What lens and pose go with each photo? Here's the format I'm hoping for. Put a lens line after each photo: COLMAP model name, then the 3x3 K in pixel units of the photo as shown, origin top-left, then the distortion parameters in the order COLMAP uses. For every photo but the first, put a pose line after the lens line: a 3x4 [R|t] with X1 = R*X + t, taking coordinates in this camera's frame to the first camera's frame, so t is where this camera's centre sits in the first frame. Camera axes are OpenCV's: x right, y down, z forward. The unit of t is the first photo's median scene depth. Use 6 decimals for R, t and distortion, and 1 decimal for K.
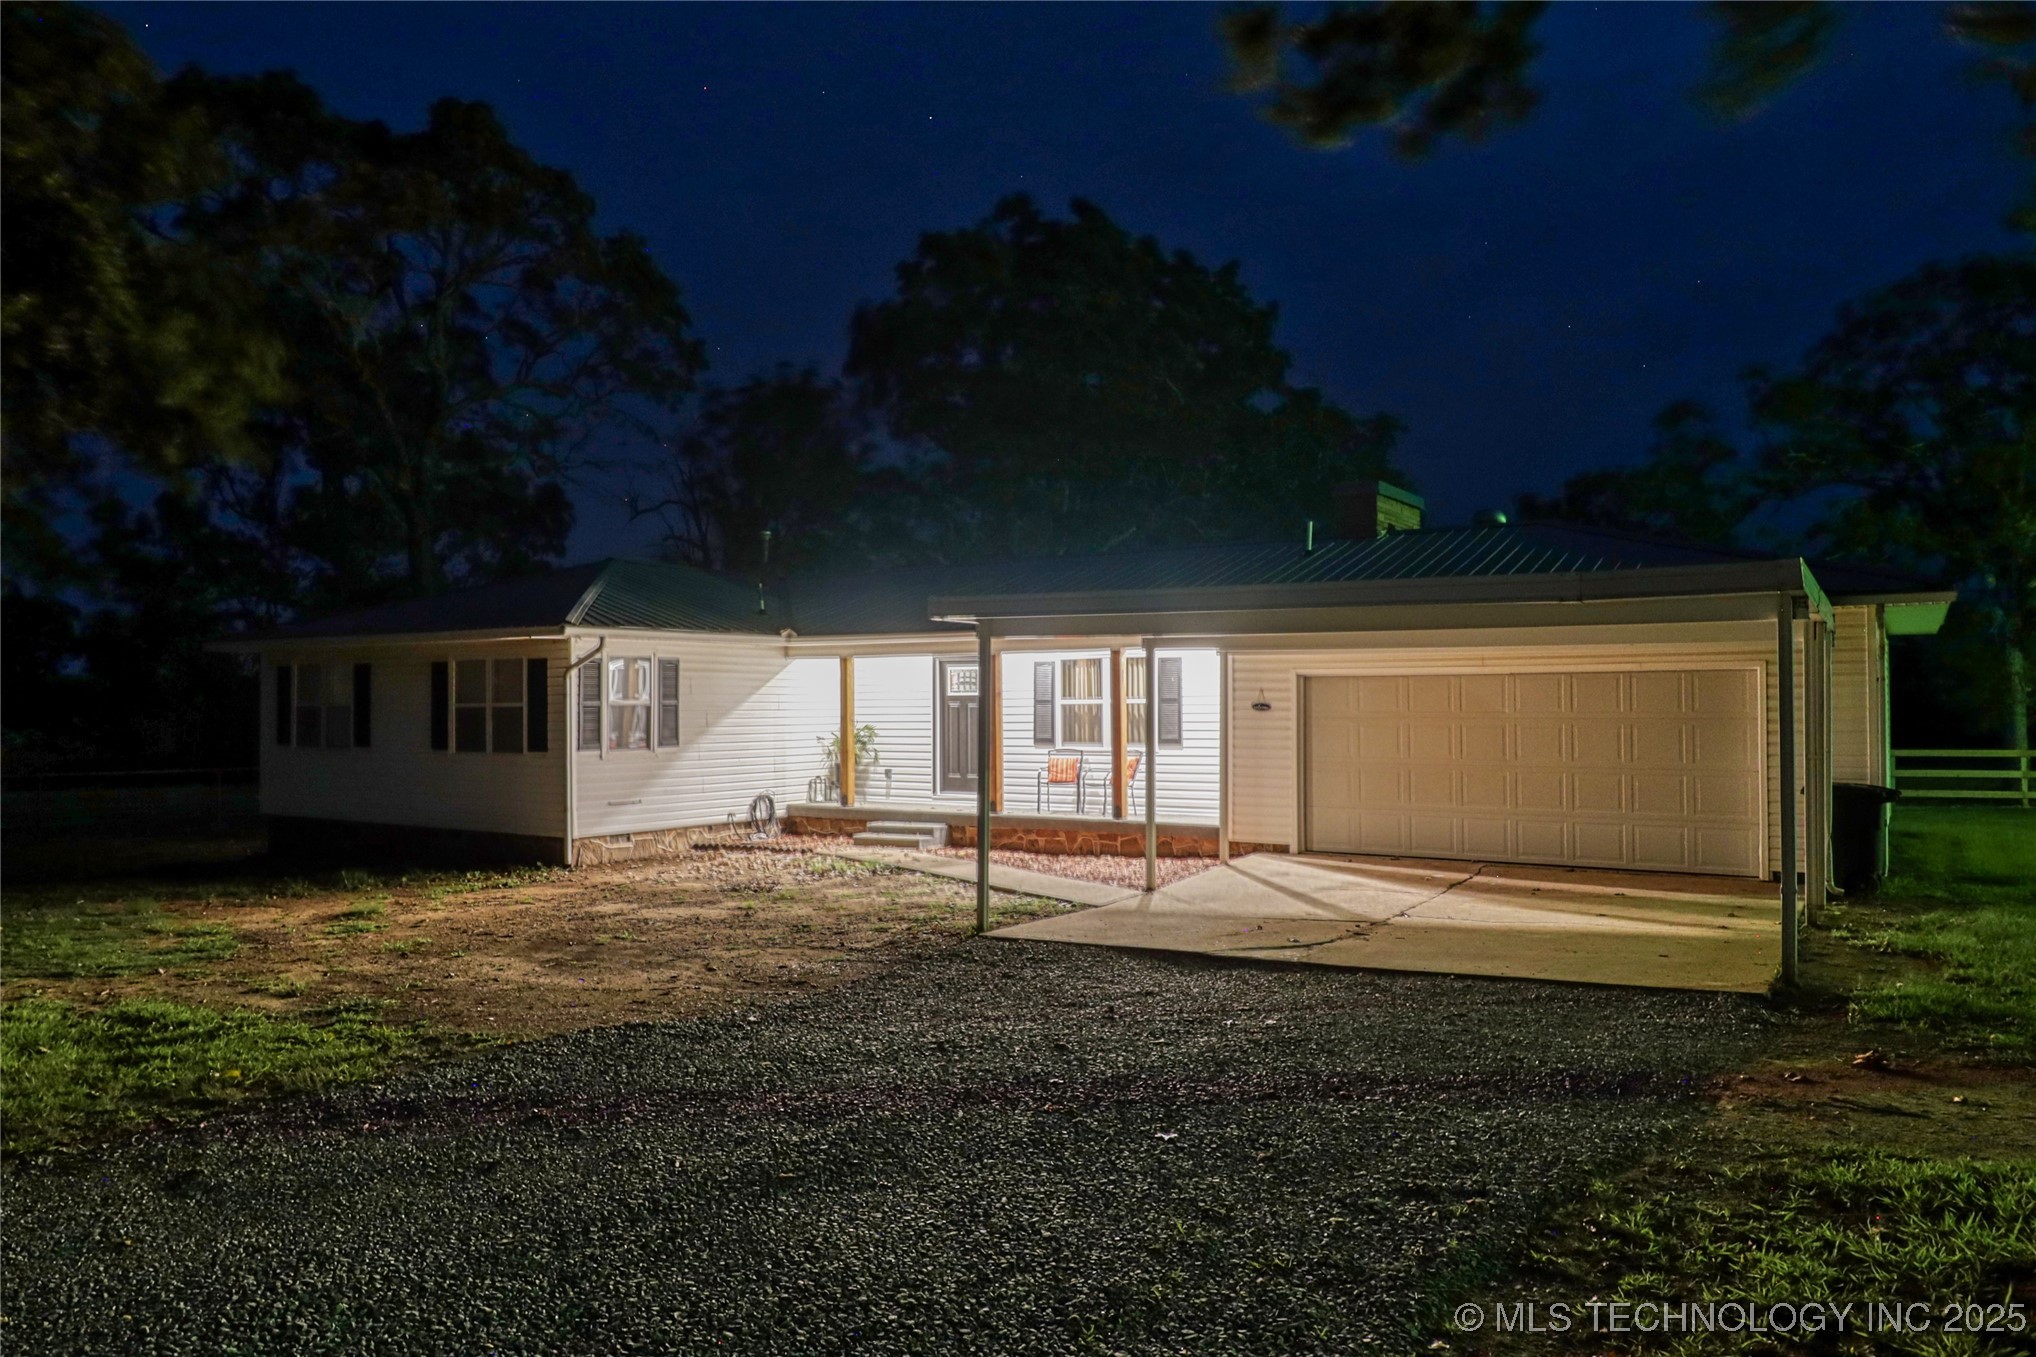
lens RADIAL K [[1397.7, 0, 1016.2], [0, 1397.7, 688.1], [0, 0, 1]] dist [0.006441, 0.000101]
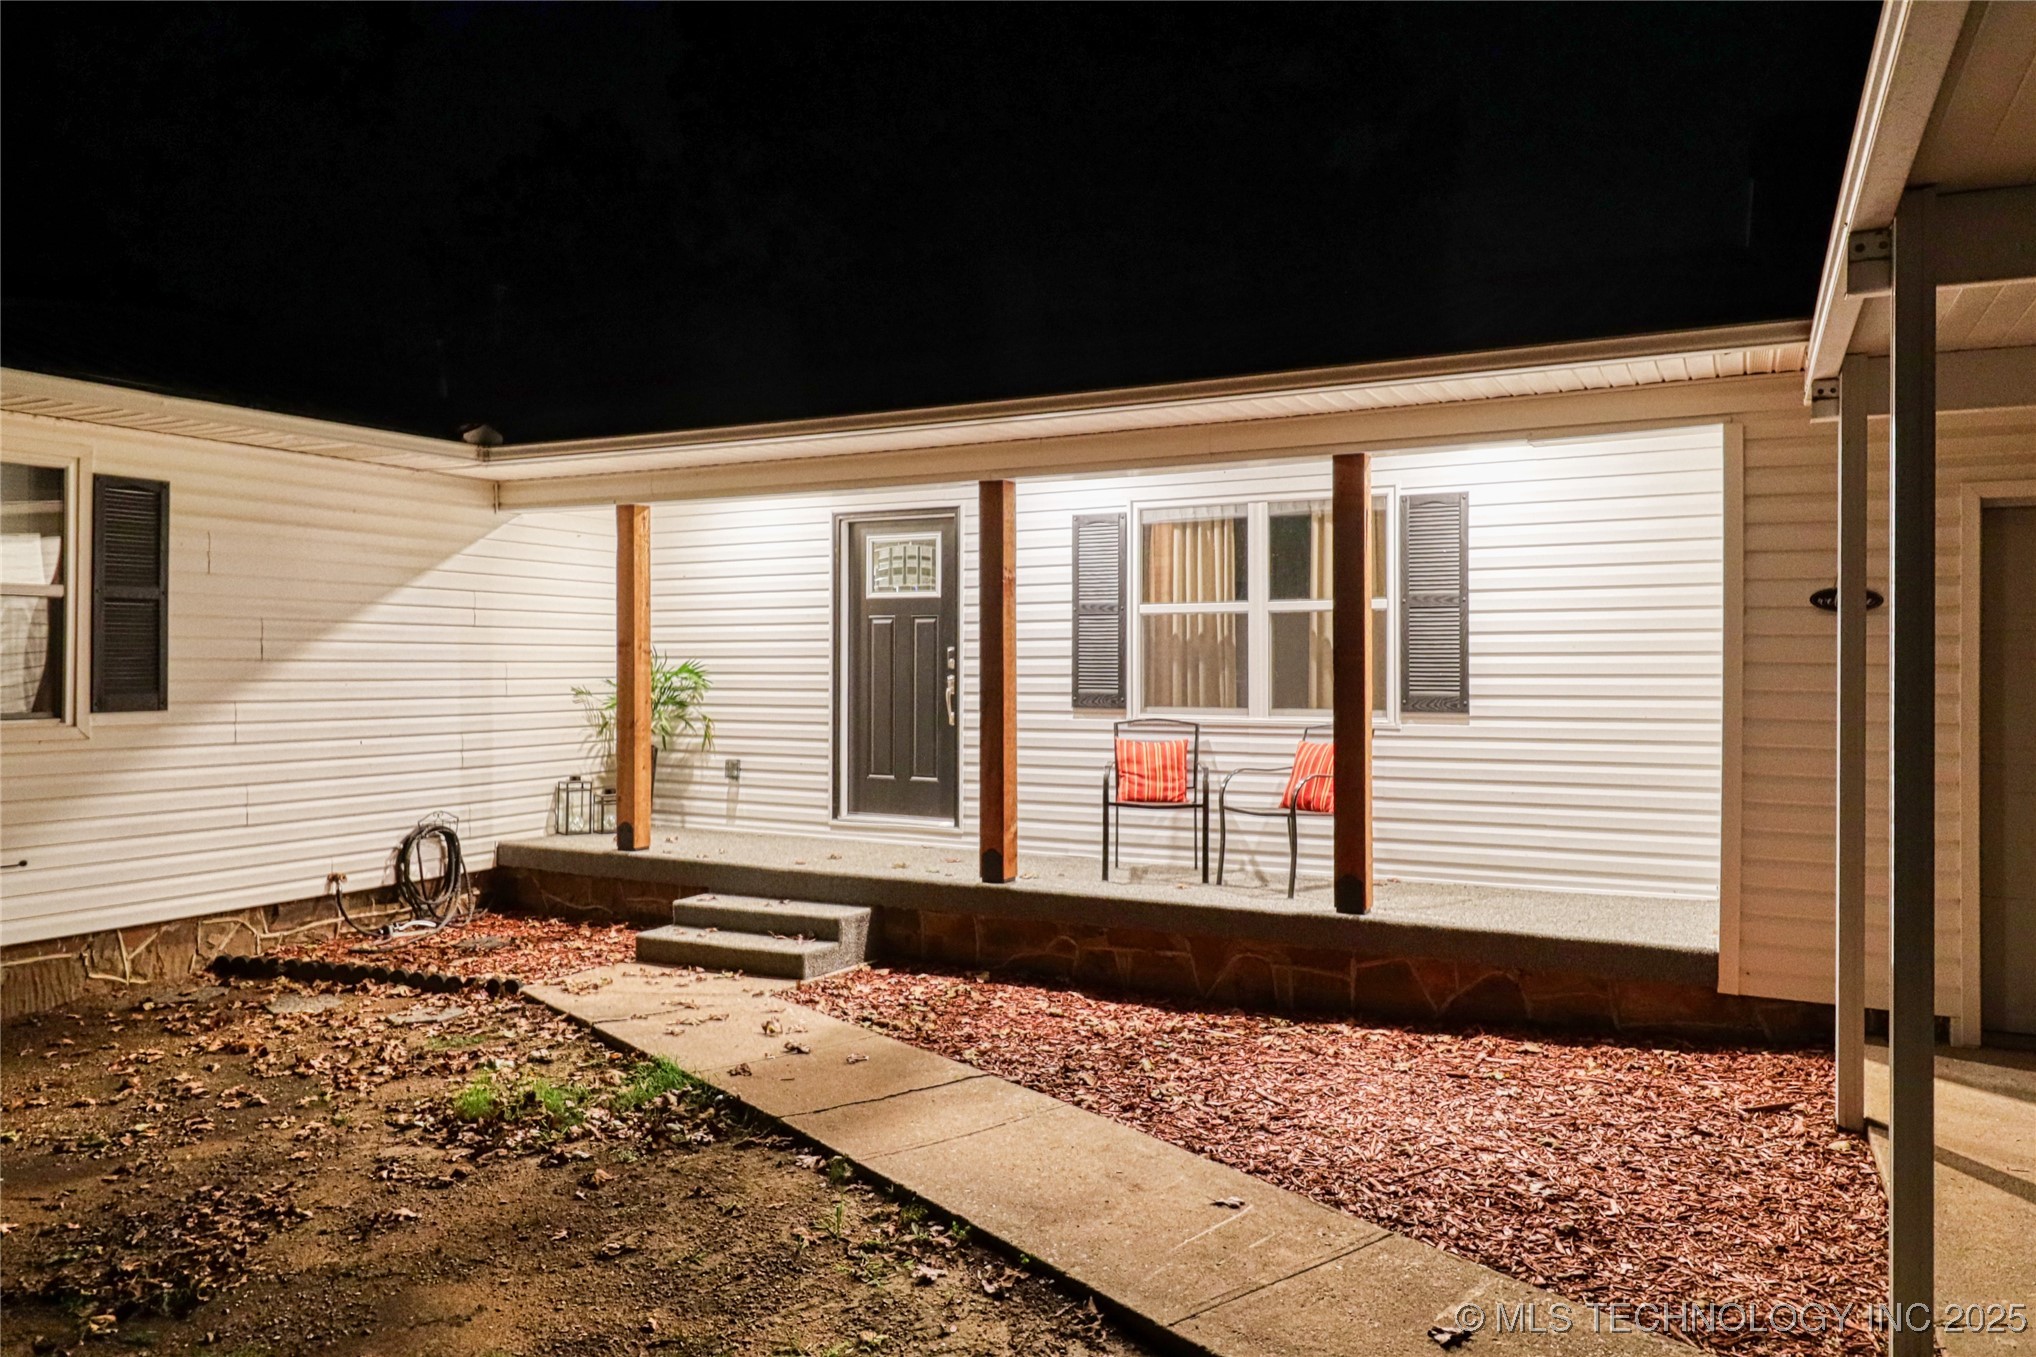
lens RADIAL K [[1397.7, 0, 1032.2], [0, 1397.7, 674.7], [0, 0, 1]] dist [0.006441, 0.000101]
pose [[0.994629, 0.007048, 0.103264, -0.043911], [-0.009078, 0.999774, 0.019201, 0.021344], [-0.103105, -0.020035, 0.994469, 0.566512]]
